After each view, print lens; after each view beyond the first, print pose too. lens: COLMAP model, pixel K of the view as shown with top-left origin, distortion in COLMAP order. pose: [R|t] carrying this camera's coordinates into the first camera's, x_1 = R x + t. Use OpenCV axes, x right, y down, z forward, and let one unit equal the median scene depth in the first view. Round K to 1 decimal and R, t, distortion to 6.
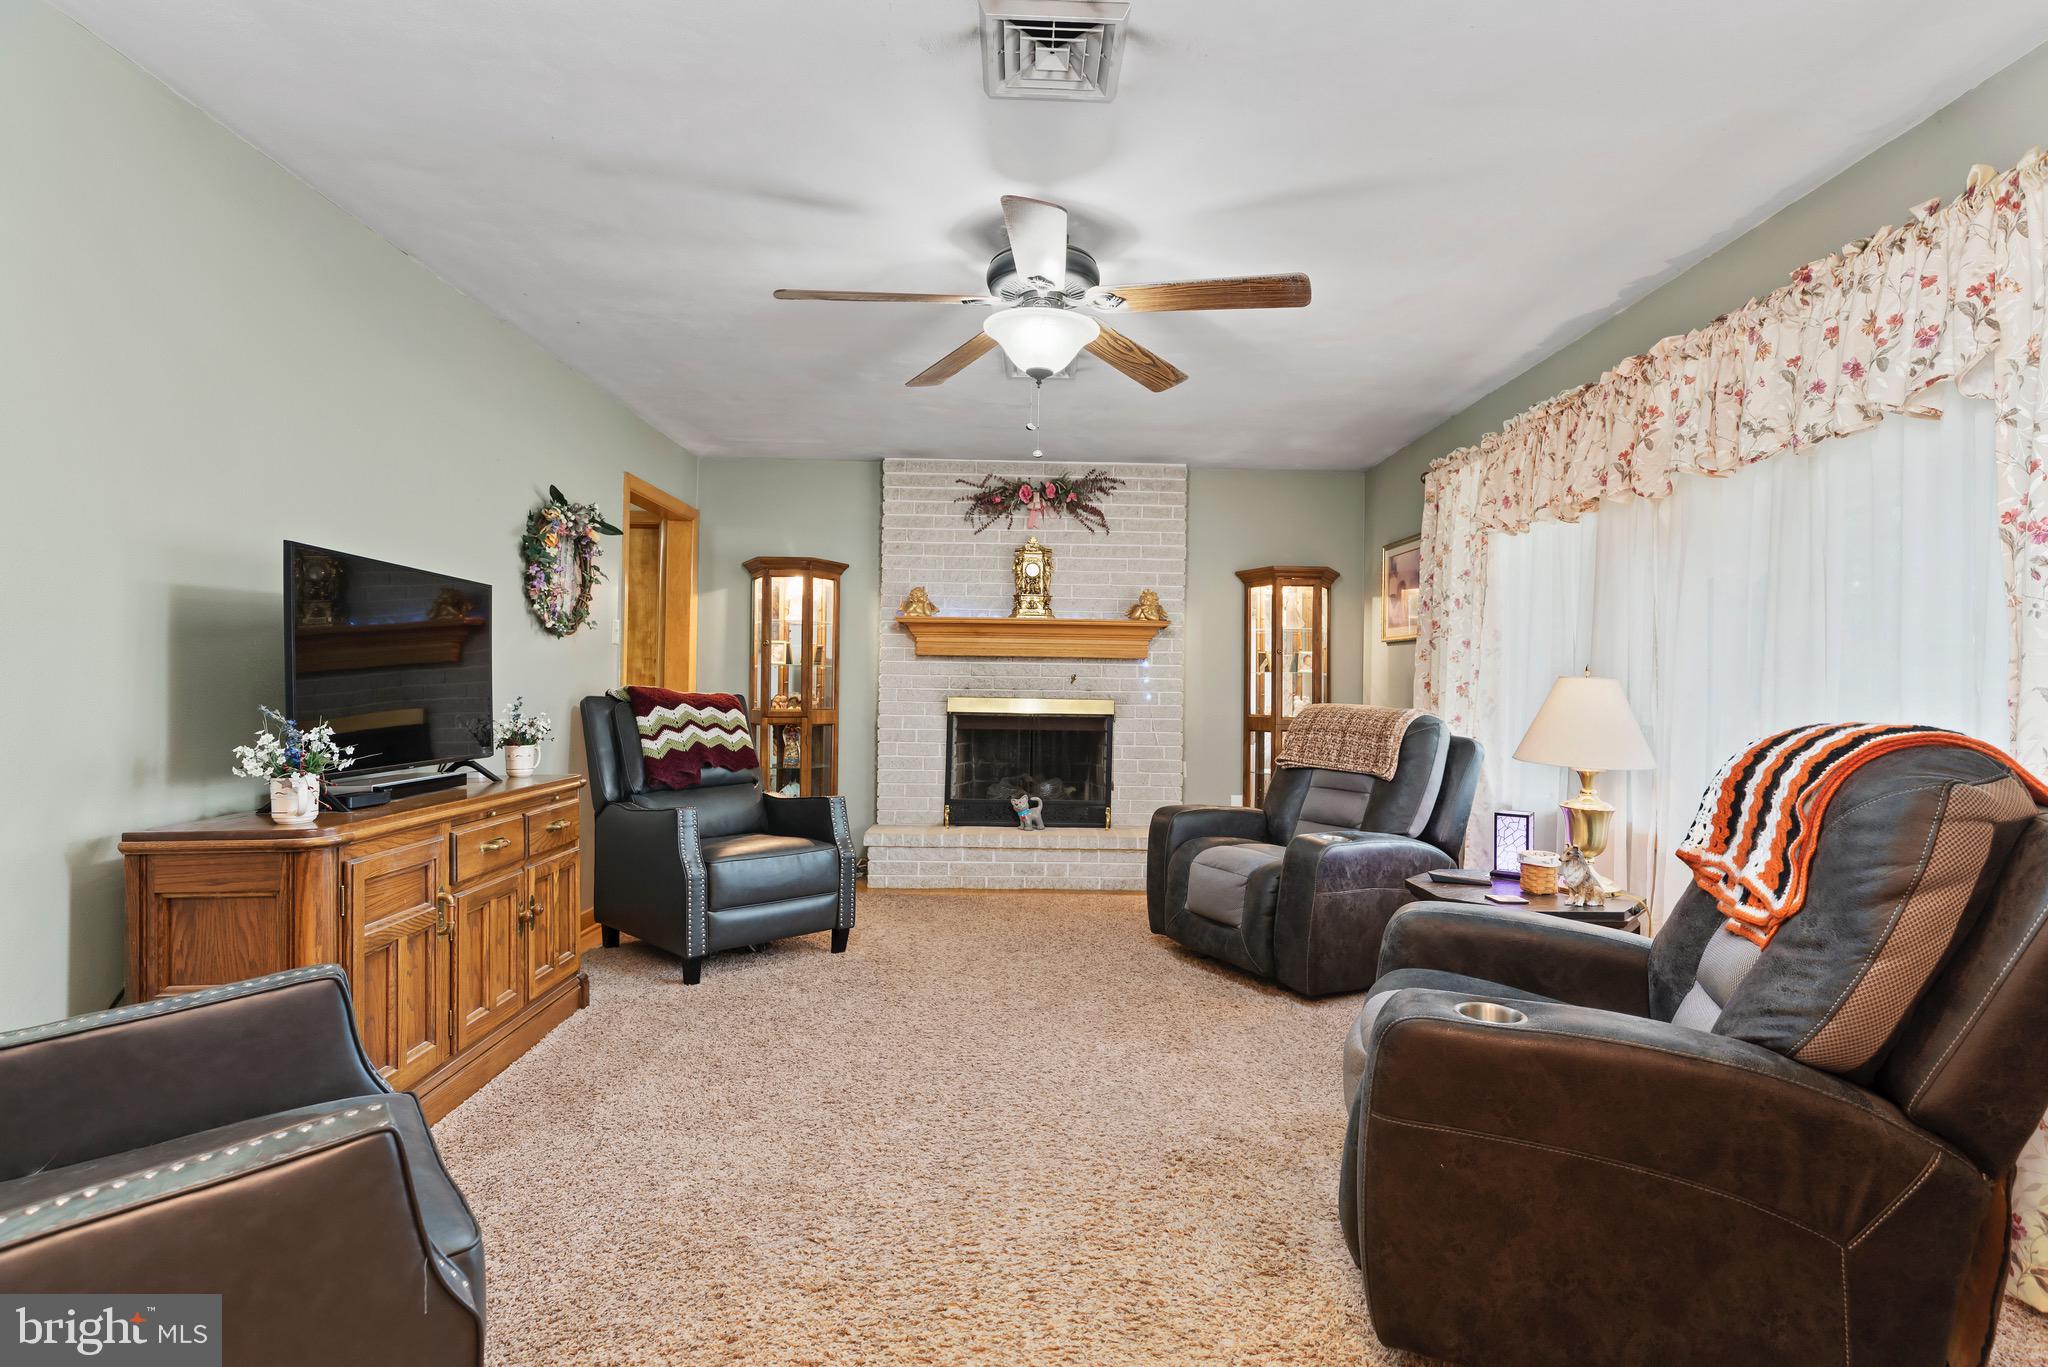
lens RADIAL K [[989.1, 0, 1045.7], [0, 989.1, 679.9], [0, 0, 1]] dist [-0.000621, 0.000163]
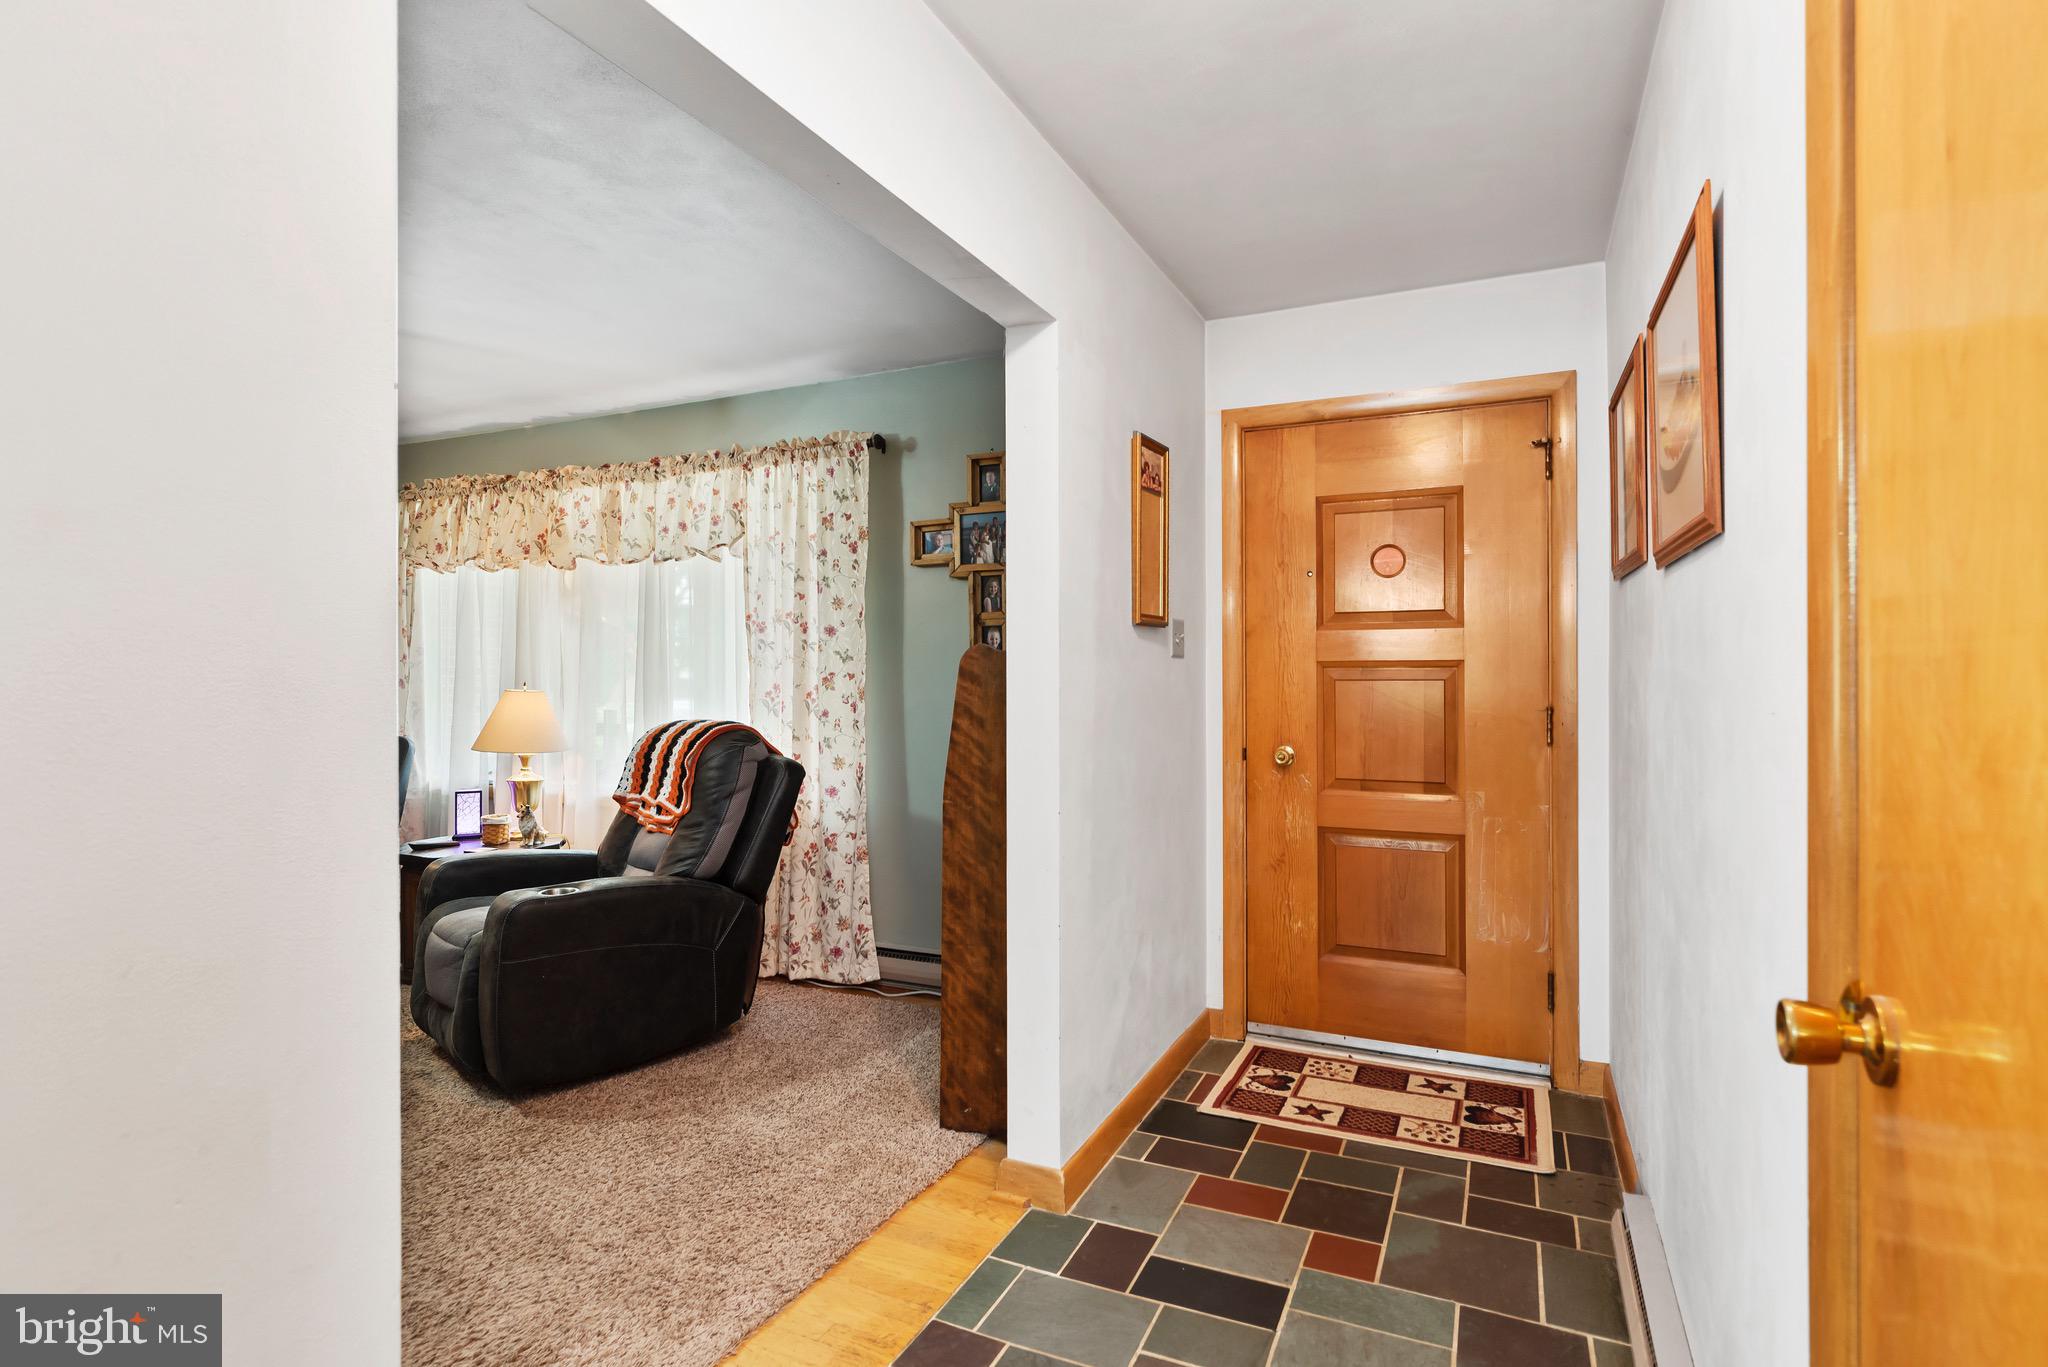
lens RADIAL K [[989.1, 0, 1045.7], [0, 989.1, 679.9], [0, 0, 1]] dist [-0.000621, 0.000163]
pose [[0.439072, -0.021503, 0.898195, -0.394404], [0.000107, 0.999715, 0.023880, -0.049168], [-0.898452, -0.010389, 0.438949, -0.304121]]
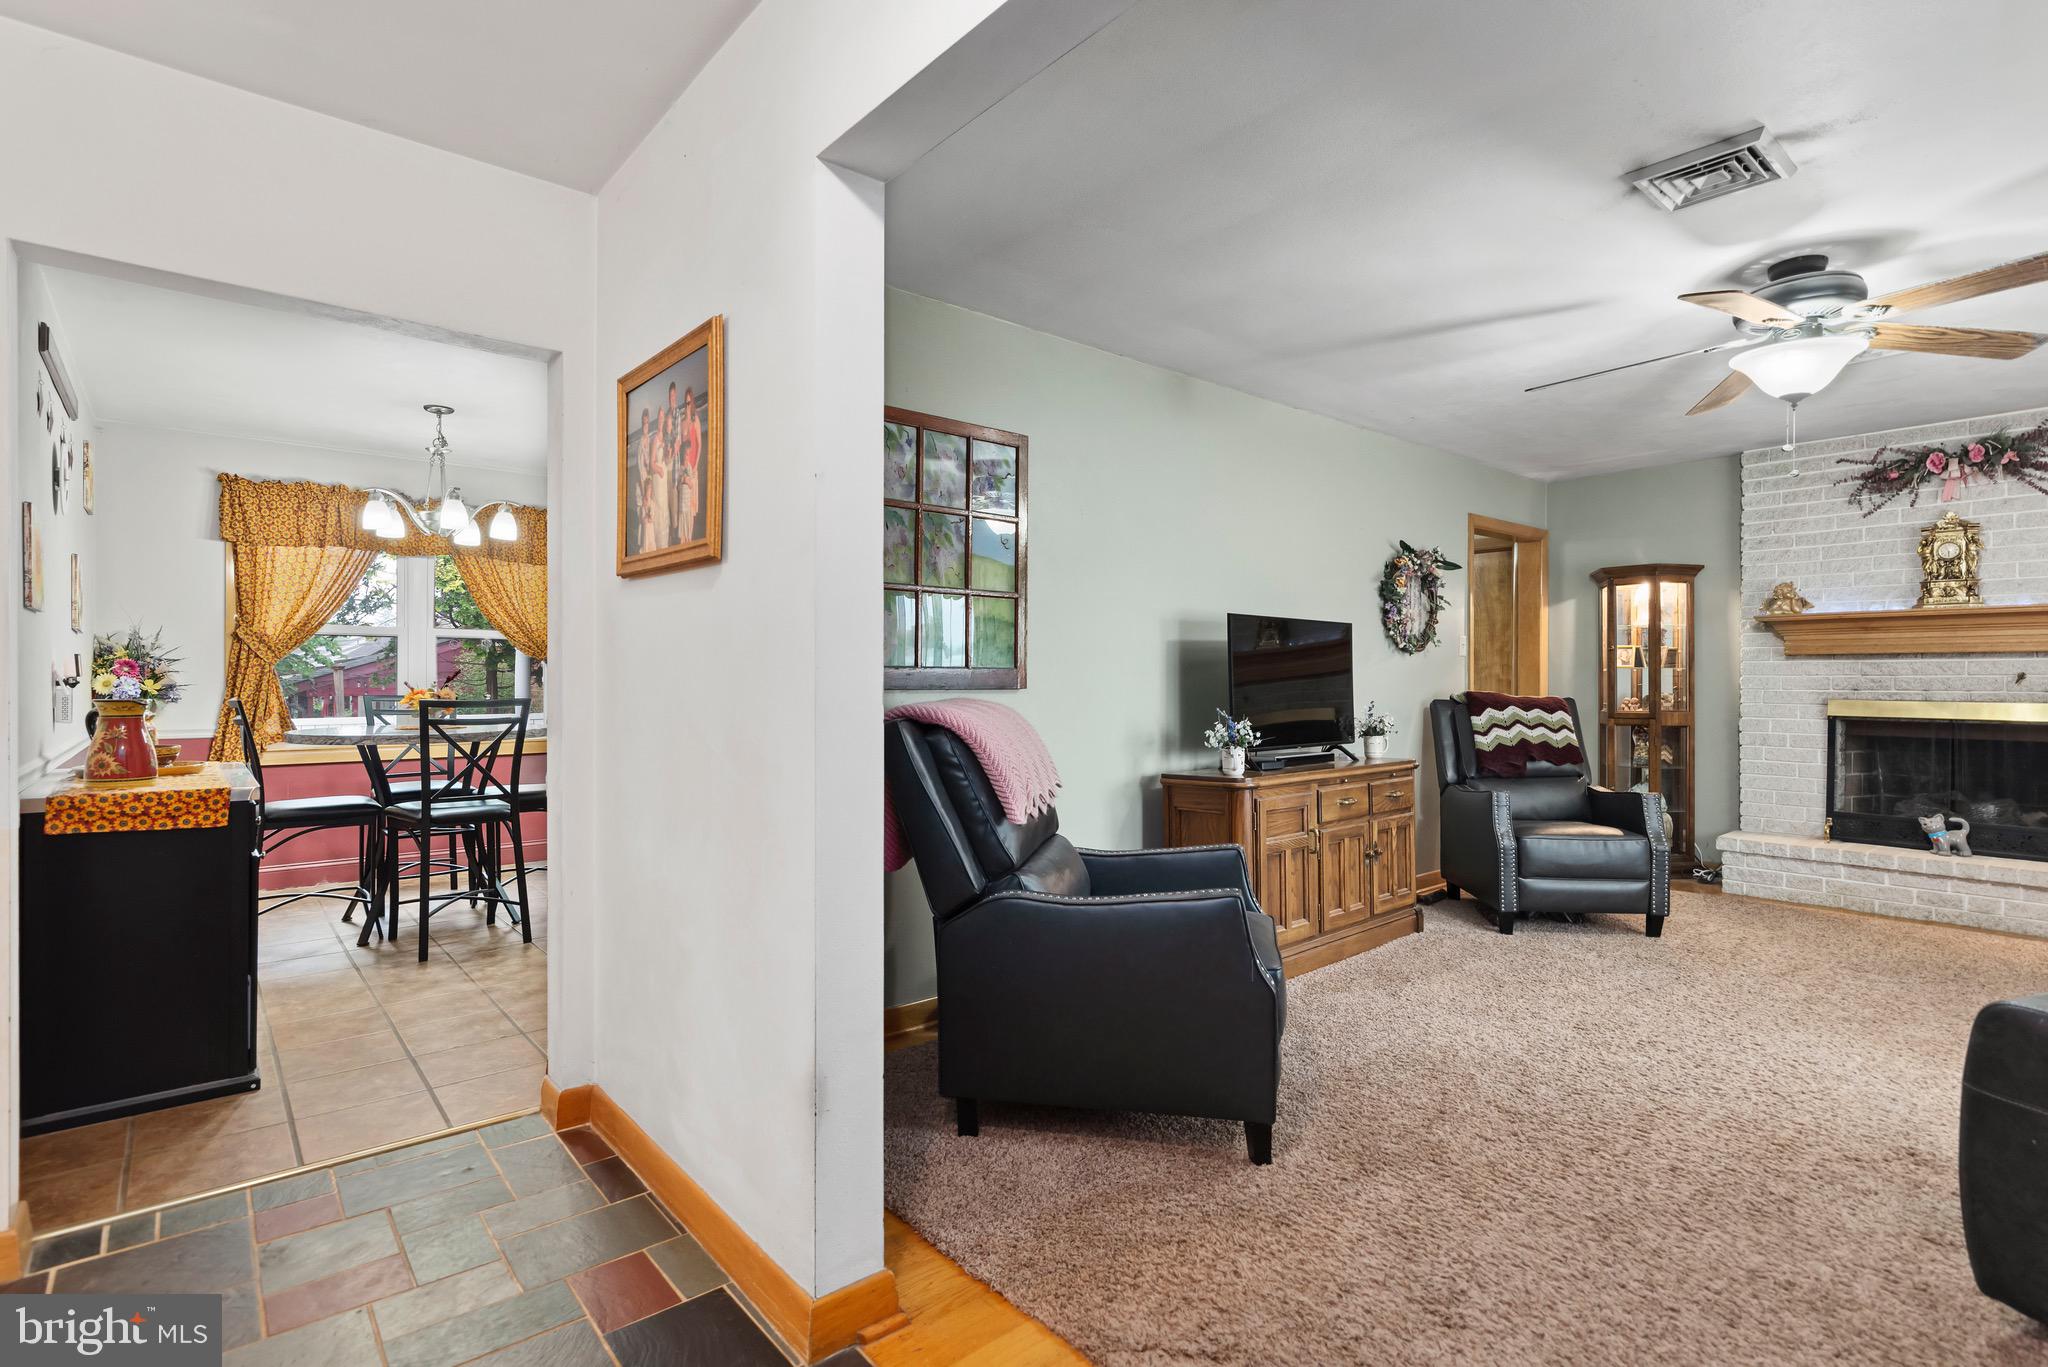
lens RADIAL K [[989.1, 0, 1045.7], [0, 989.1, 679.9], [0, 0, 1]] dist [-0.000621, 0.000163]
pose [[0.636471, -0.012624, -0.771197, 0.264353], [0.015480, 0.999874, -0.003592, -0.015791], [0.771145, -0.009652, 0.636586, -0.256467]]
